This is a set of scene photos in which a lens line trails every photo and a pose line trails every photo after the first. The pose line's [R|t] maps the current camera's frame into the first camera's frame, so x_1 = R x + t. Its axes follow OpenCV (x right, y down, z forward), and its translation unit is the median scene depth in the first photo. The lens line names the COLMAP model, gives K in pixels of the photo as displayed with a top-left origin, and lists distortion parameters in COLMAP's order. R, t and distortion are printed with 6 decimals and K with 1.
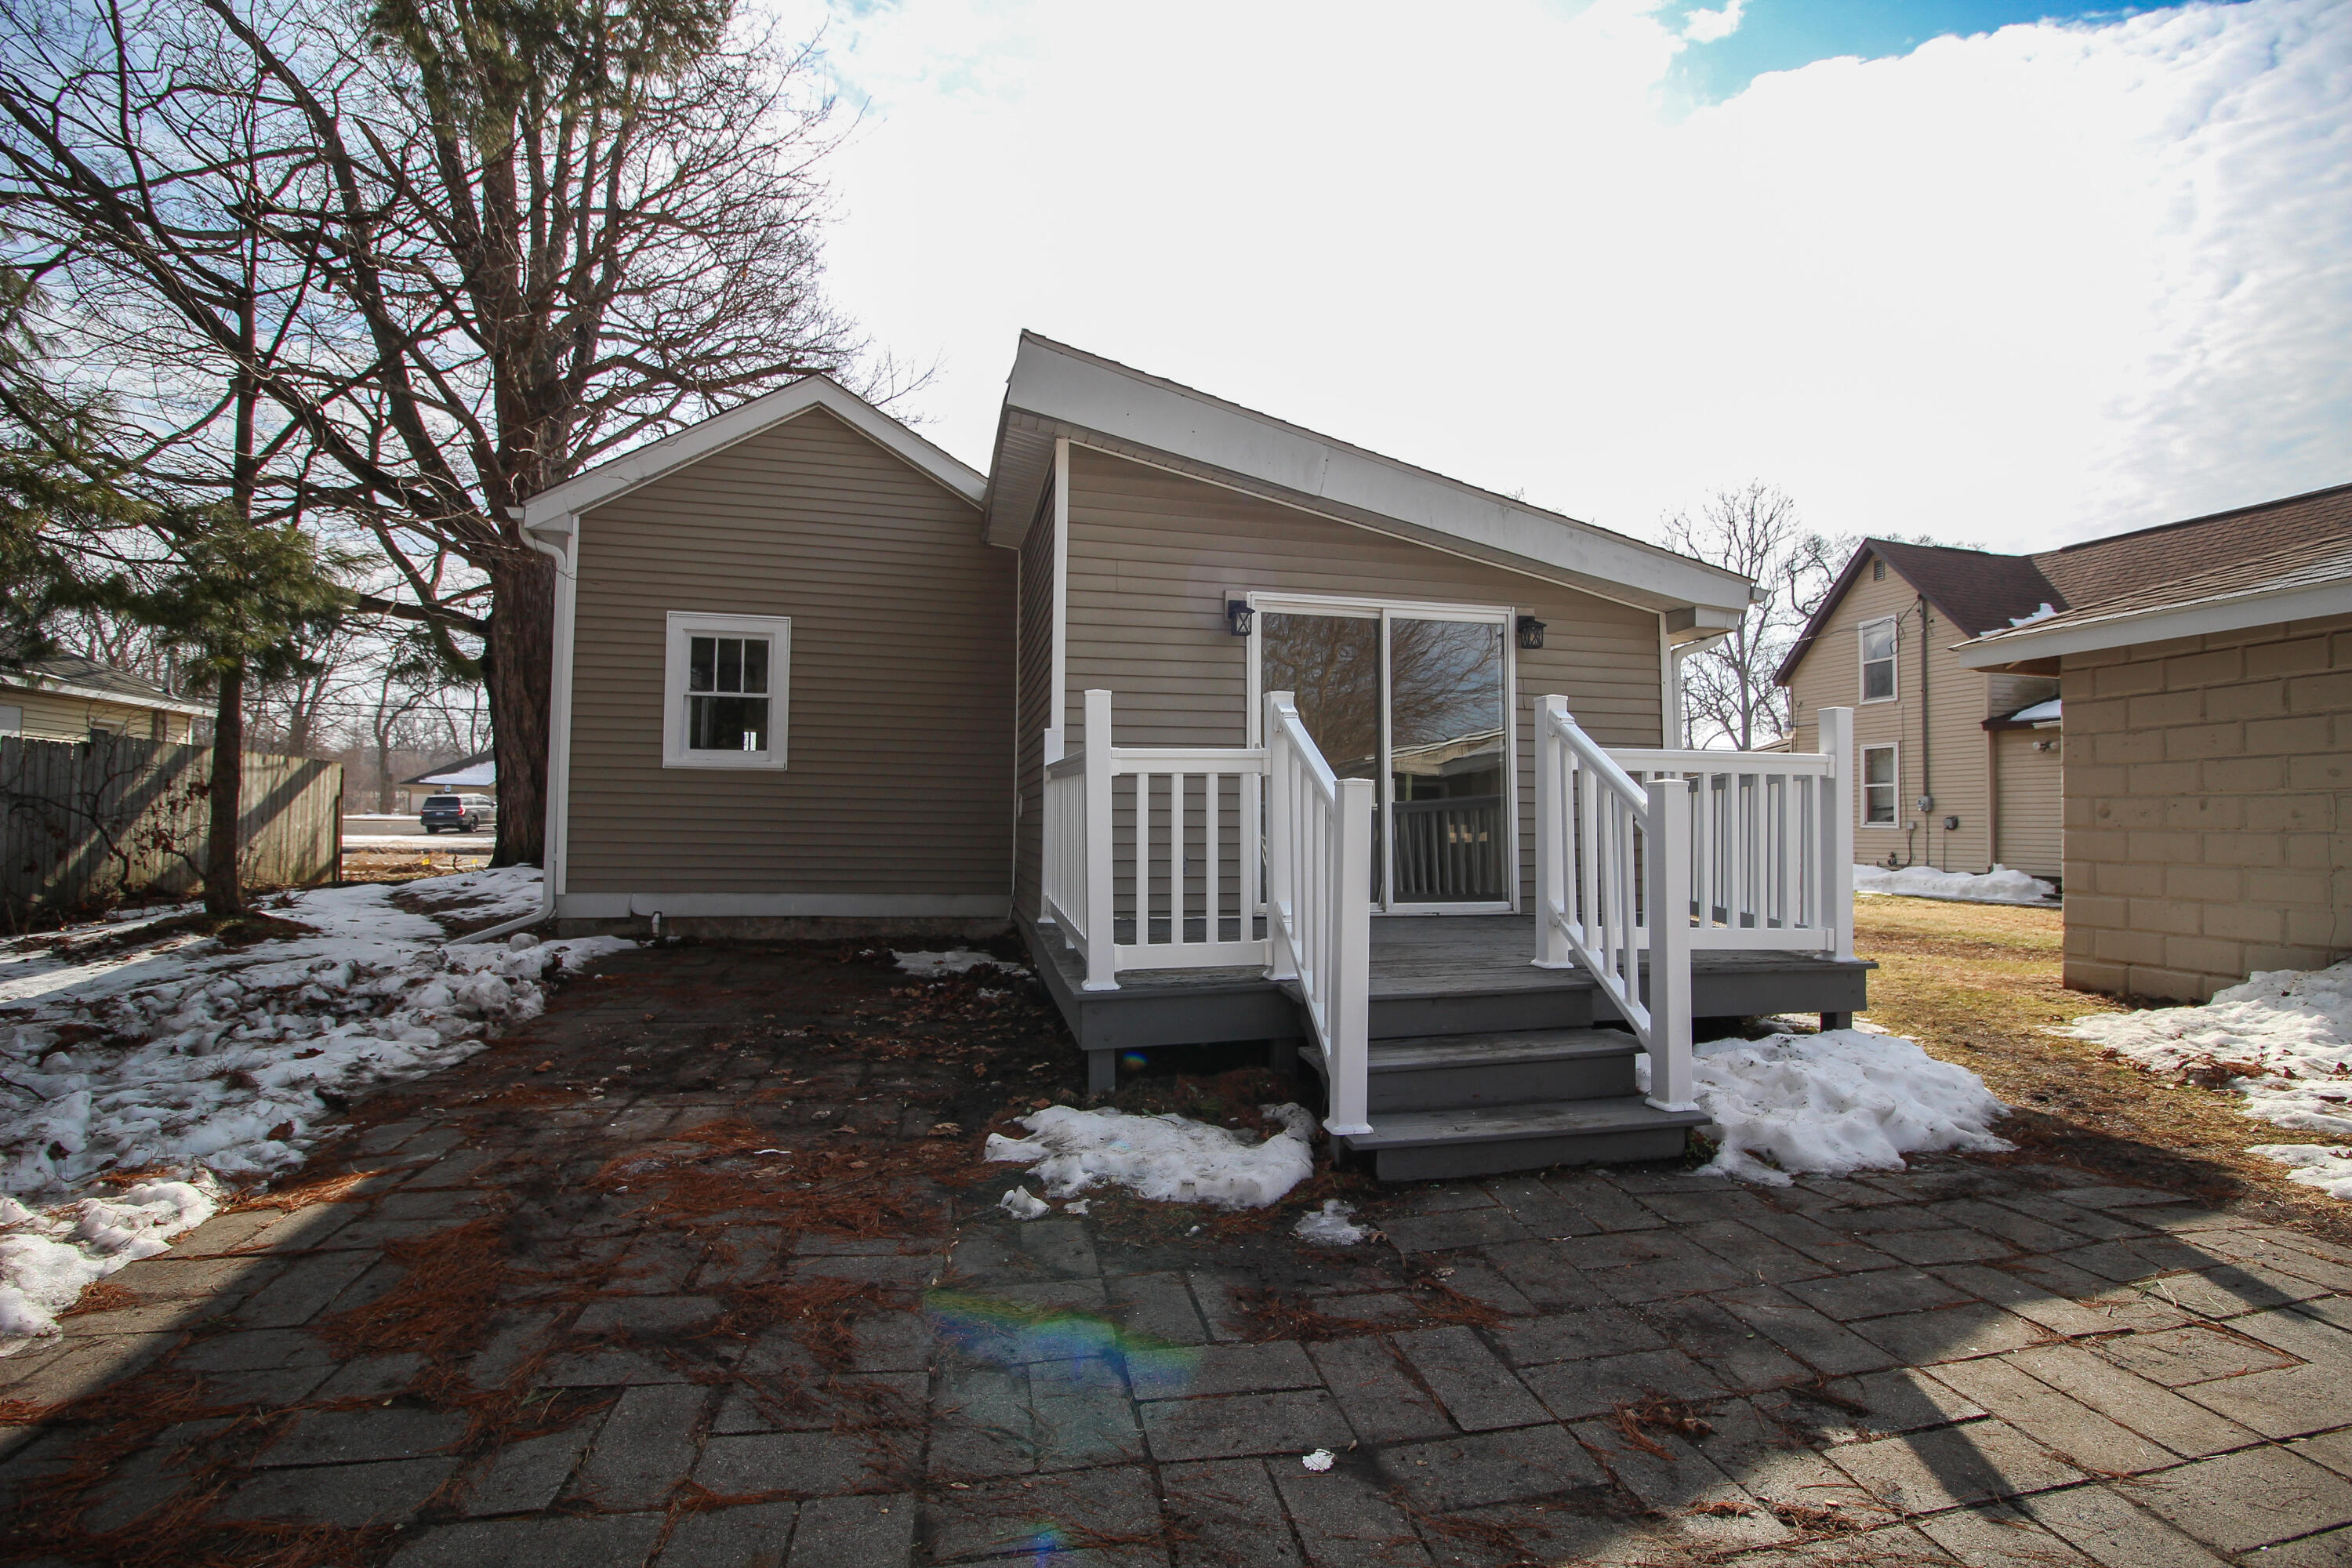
lens RADIAL K [[1095.6, 0, 1182.4], [0, 1095.6, 784.0], [0, 0, 1]] dist [-0.000762, -0.011952]
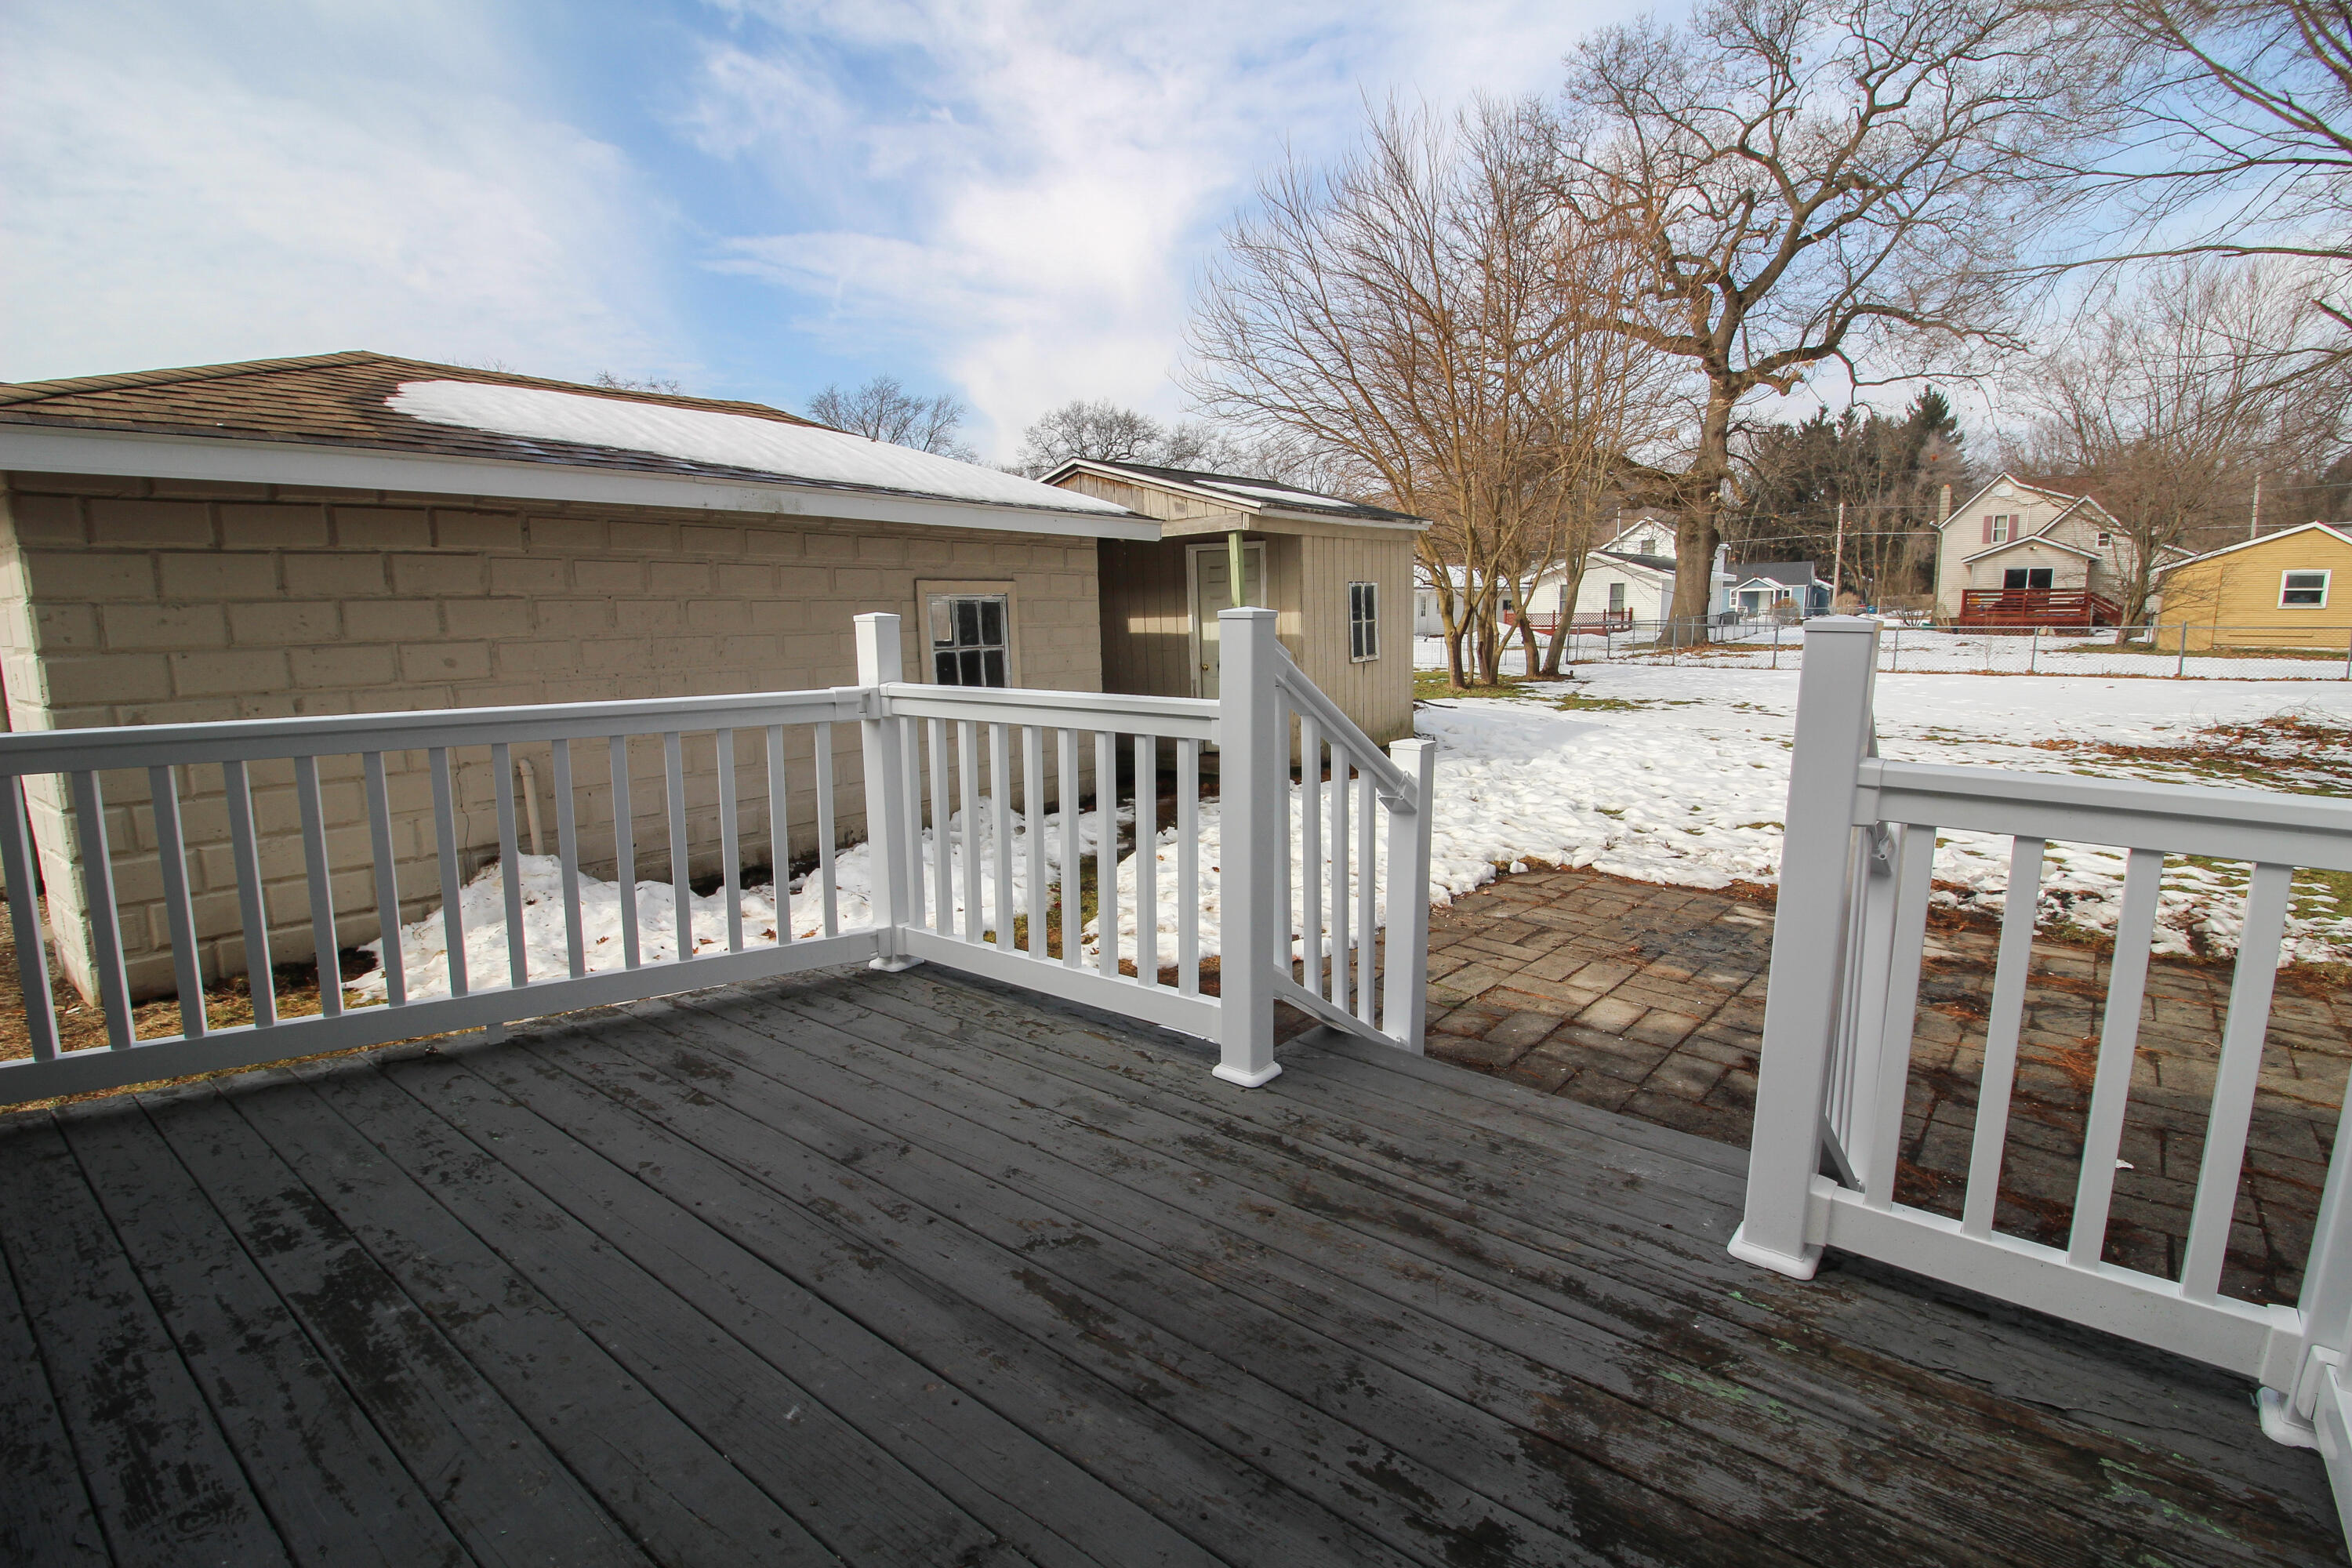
lens RADIAL K [[1095.6, 0, 1184.8], [0, 1095.6, 769.6], [0, 0, 1]] dist [-0.000762, -0.011952]
pose [[-0.624599, -0.123216, 0.771164, -0.061703], [-0.016770, 0.989363, 0.144497, -0.065913], [-0.780765, 0.077321, -0.620022, 1.098284]]
